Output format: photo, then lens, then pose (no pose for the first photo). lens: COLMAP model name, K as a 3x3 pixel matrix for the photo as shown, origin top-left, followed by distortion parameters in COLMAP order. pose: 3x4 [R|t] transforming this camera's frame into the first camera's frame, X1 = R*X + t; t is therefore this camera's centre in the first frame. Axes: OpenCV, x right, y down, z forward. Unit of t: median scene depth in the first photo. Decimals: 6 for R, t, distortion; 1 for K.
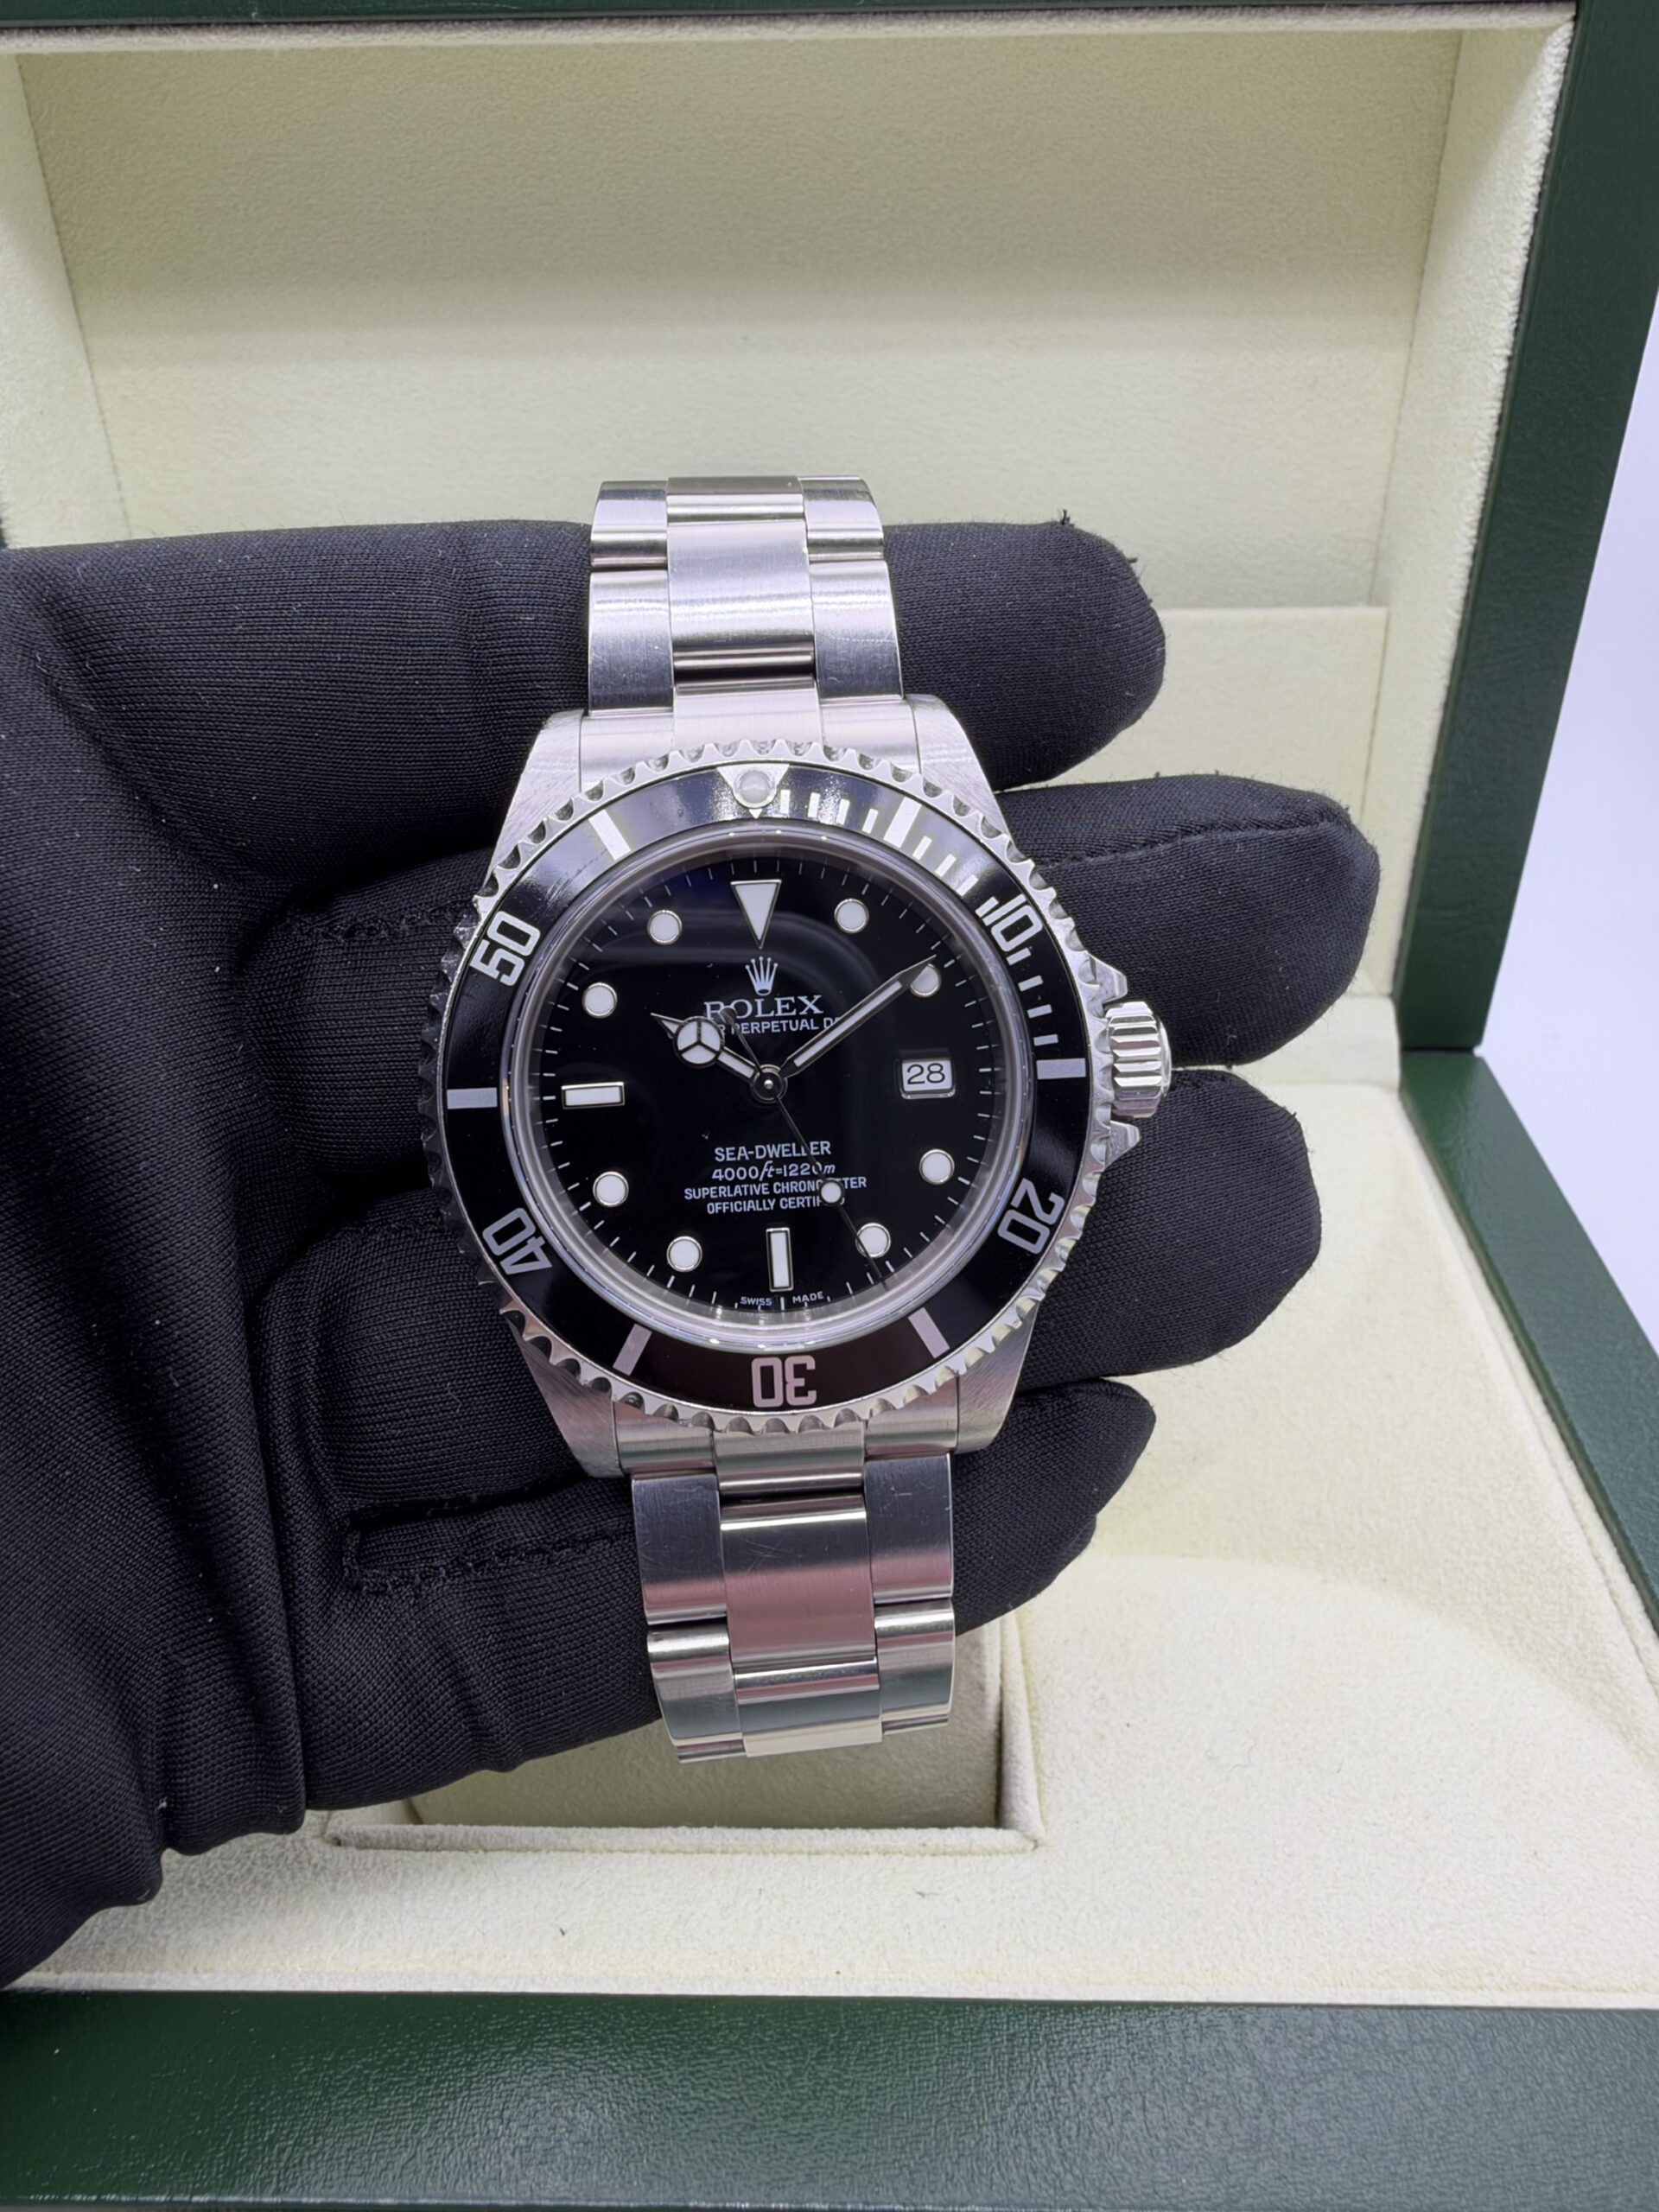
lens RADIAL K [[1699.2, 0, 822.8], [0, 1699.2, 1002.5], [0, 0, 1]] dist [-0.005117, 0.021720]
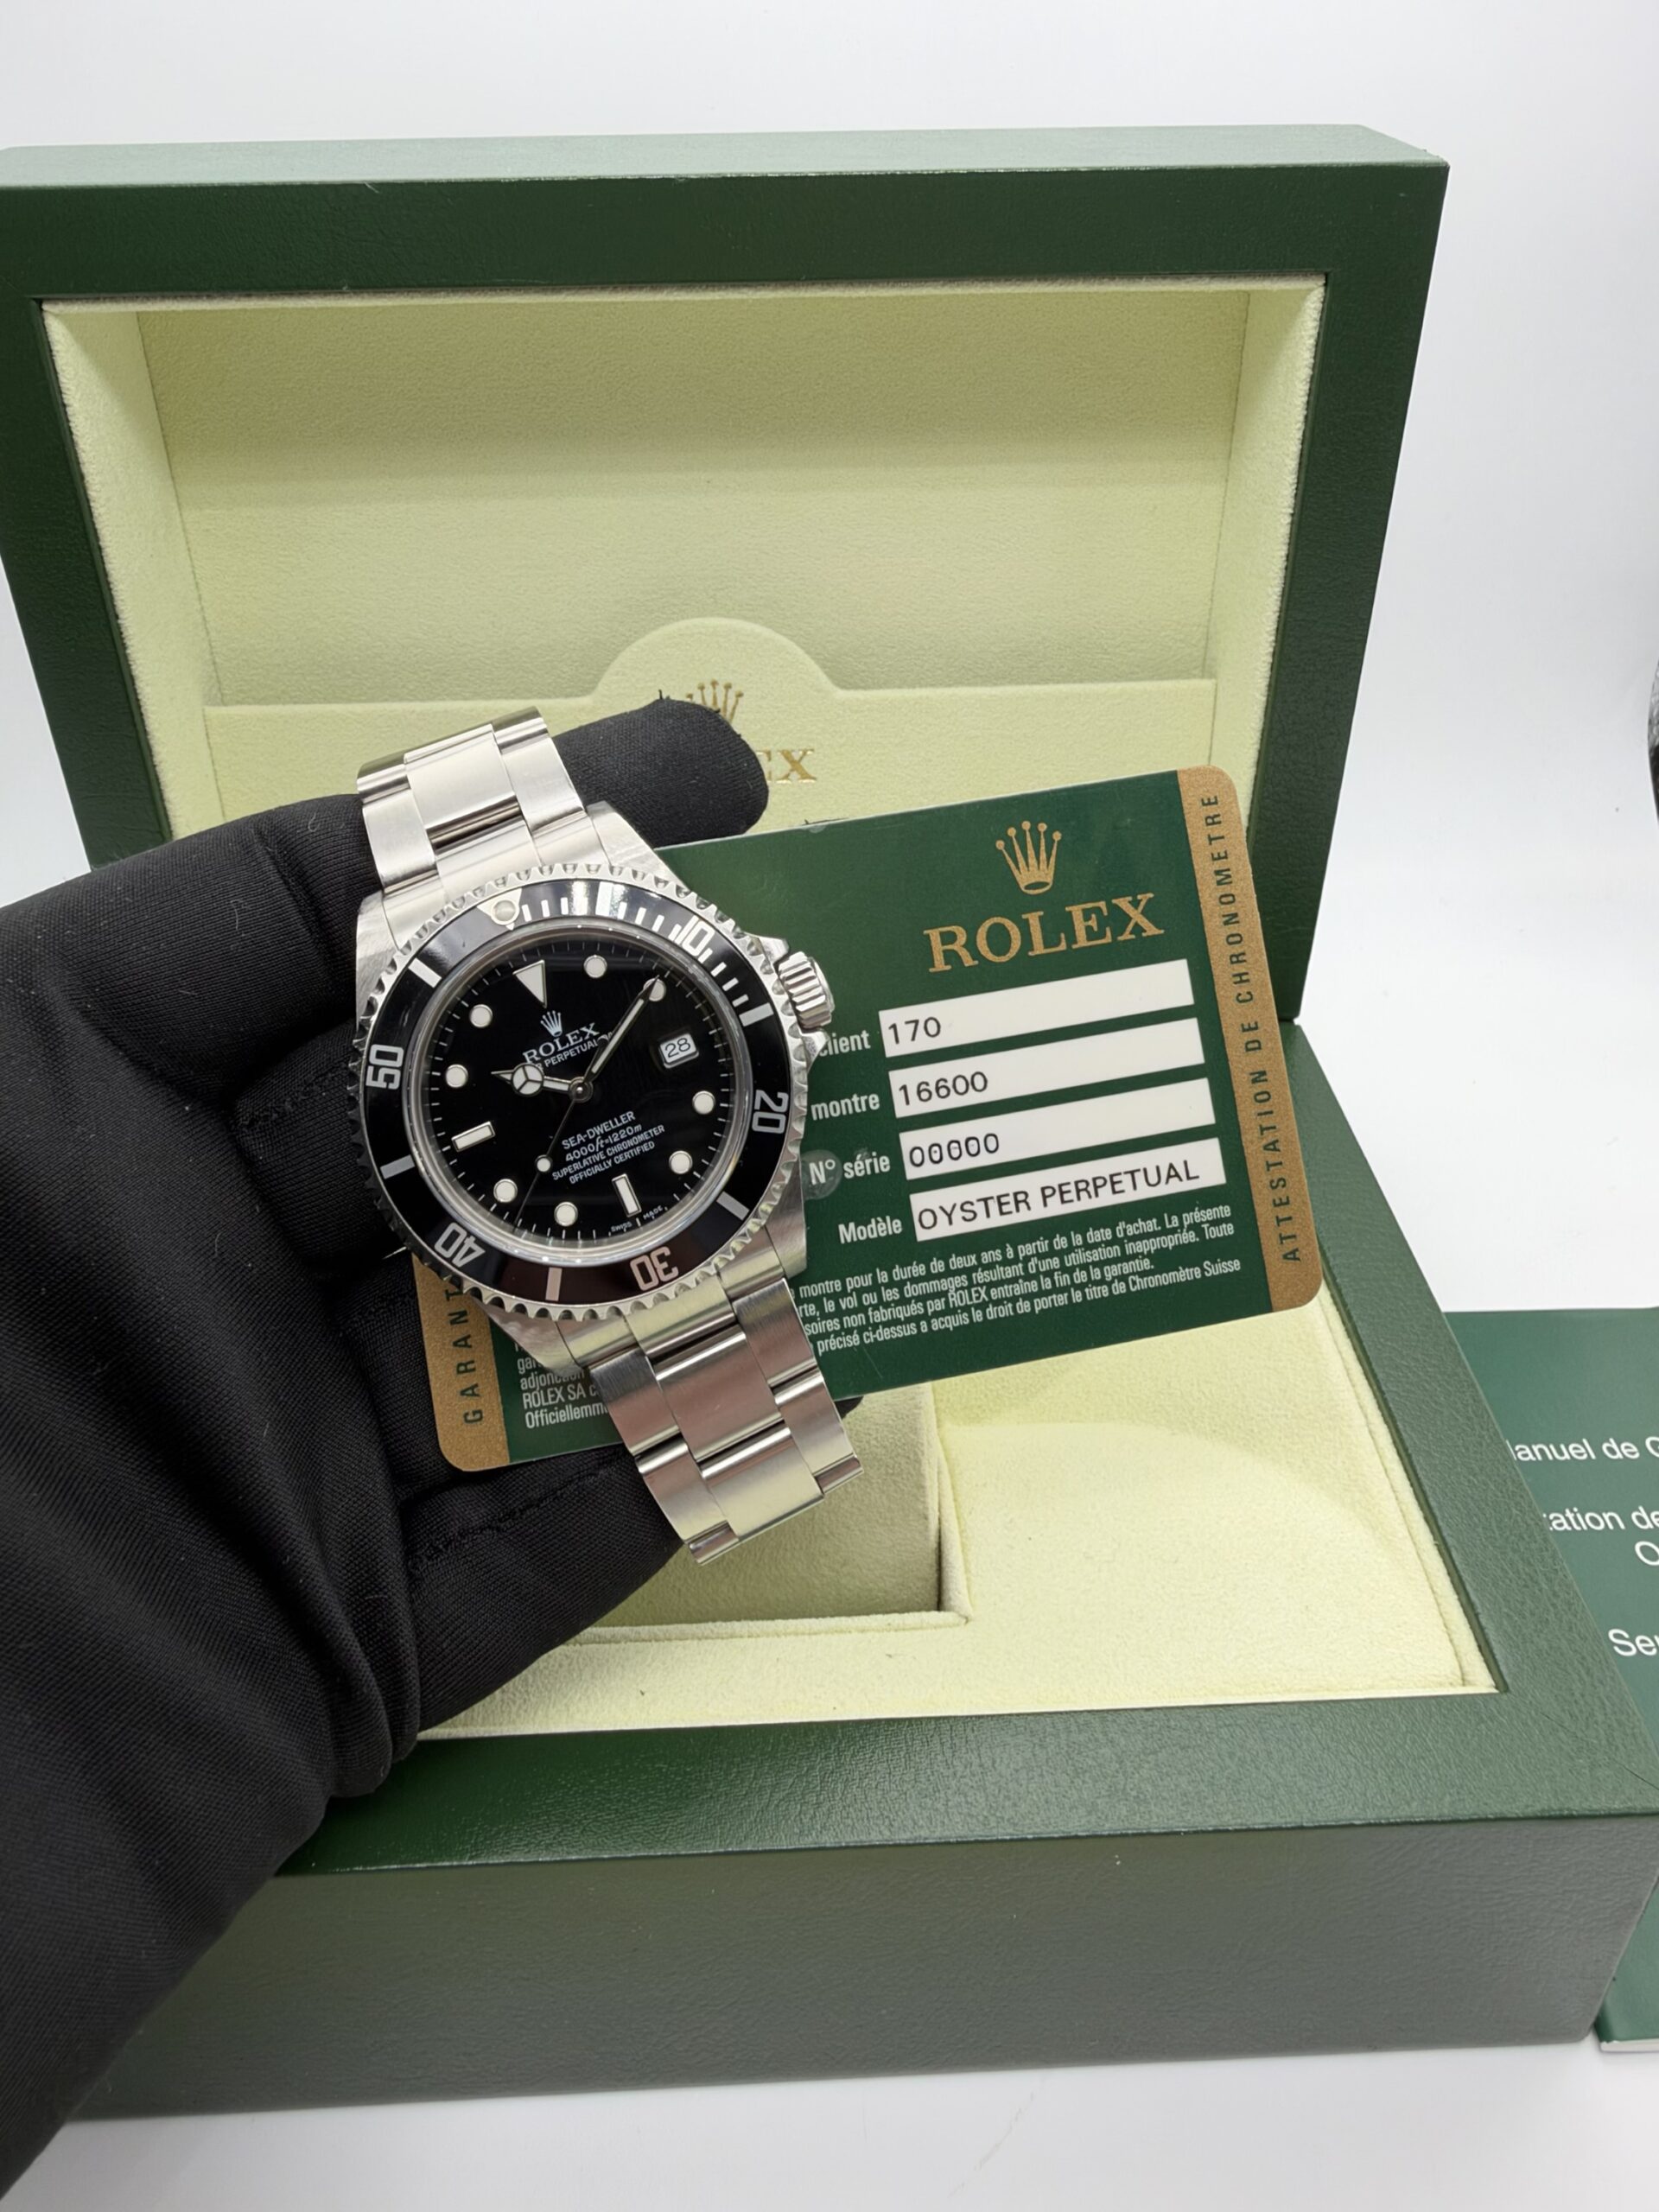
lens RADIAL K [[1699.2, 0, 836.8], [0, 1699.2, 926.2], [0, 0, 1]] dist [-0.005117, 0.021720]
pose [[0.937938, -0.340293, 0.066881, 0.132103], [0.340825, 0.940120, 0.003635, -0.017236], [-0.064113, 0.019386, 0.997754, -0.539839]]
